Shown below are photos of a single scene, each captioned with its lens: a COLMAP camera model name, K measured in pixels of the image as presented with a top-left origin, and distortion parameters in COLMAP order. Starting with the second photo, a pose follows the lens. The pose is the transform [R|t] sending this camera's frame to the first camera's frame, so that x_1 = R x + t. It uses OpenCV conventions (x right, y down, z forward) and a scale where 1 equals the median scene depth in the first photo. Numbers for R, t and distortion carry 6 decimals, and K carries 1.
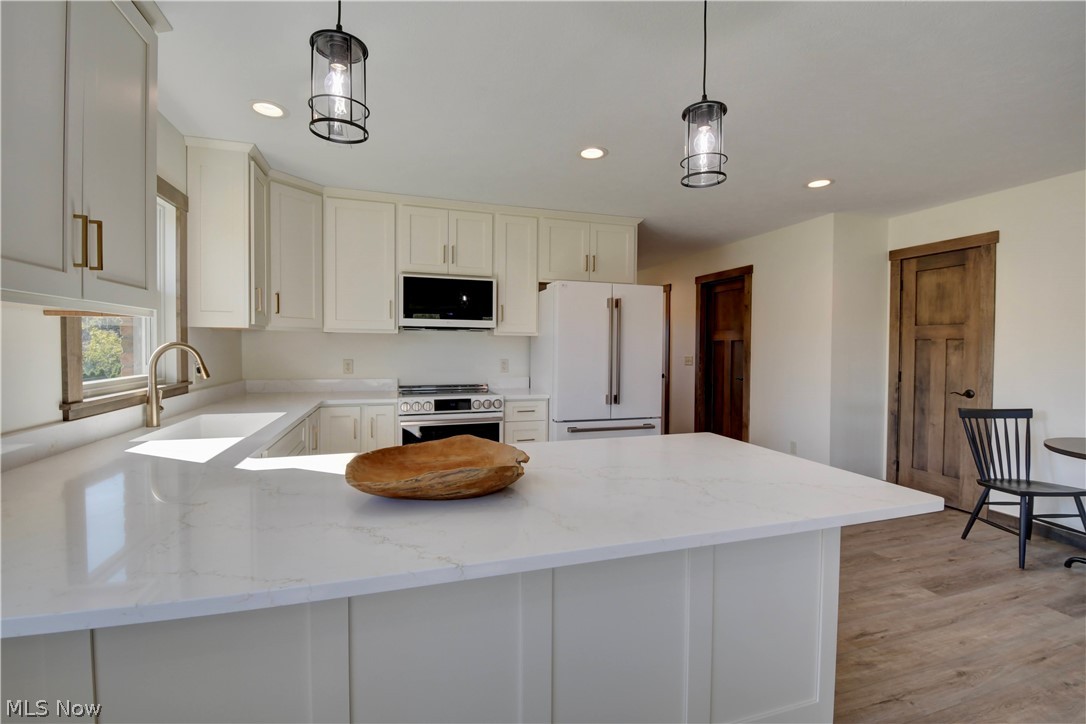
lens RADIAL K [[476.8, 0, 544.7], [0, 476.8, 359.5], [0, 0, 1]] dist [0.010037, -0.018145]
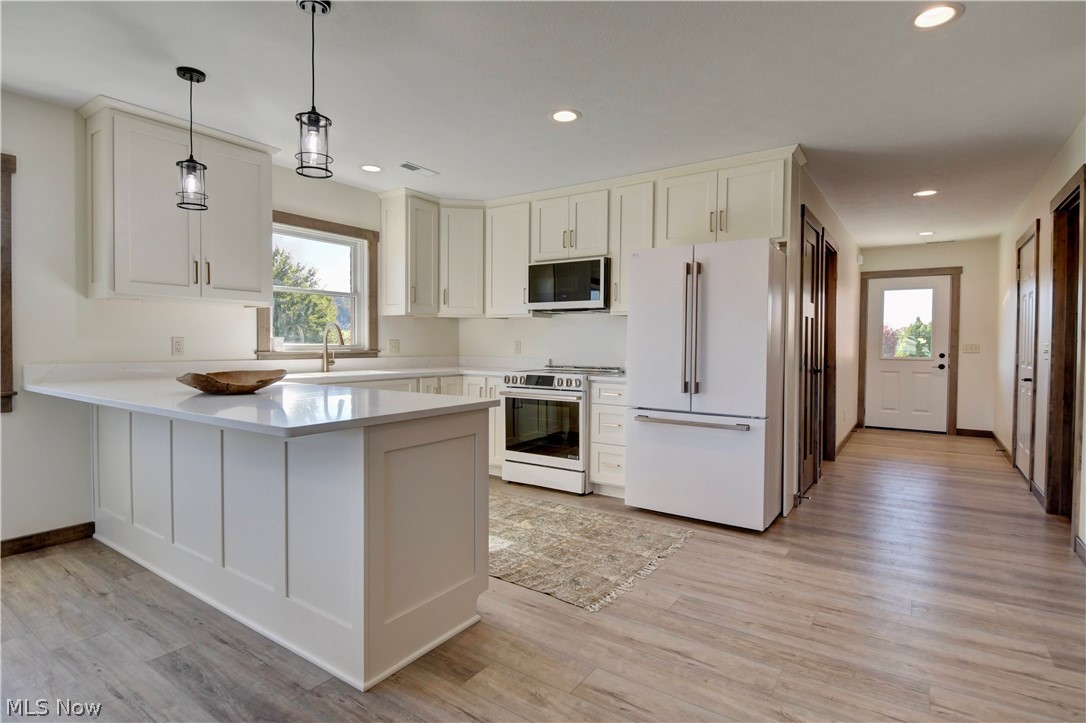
lens RADIAL K [[549.1, 0, 543.0], [0, 549.1, 361.5], [0, 0, 1]] dist [0.018898, -0.024672]
pose [[0.617041, 0.022429, -0.786611, 0.747693], [-0.025717, 0.999635, 0.008330, 0.039674], [0.786511, 0.015089, 0.617392, 0.232718]]
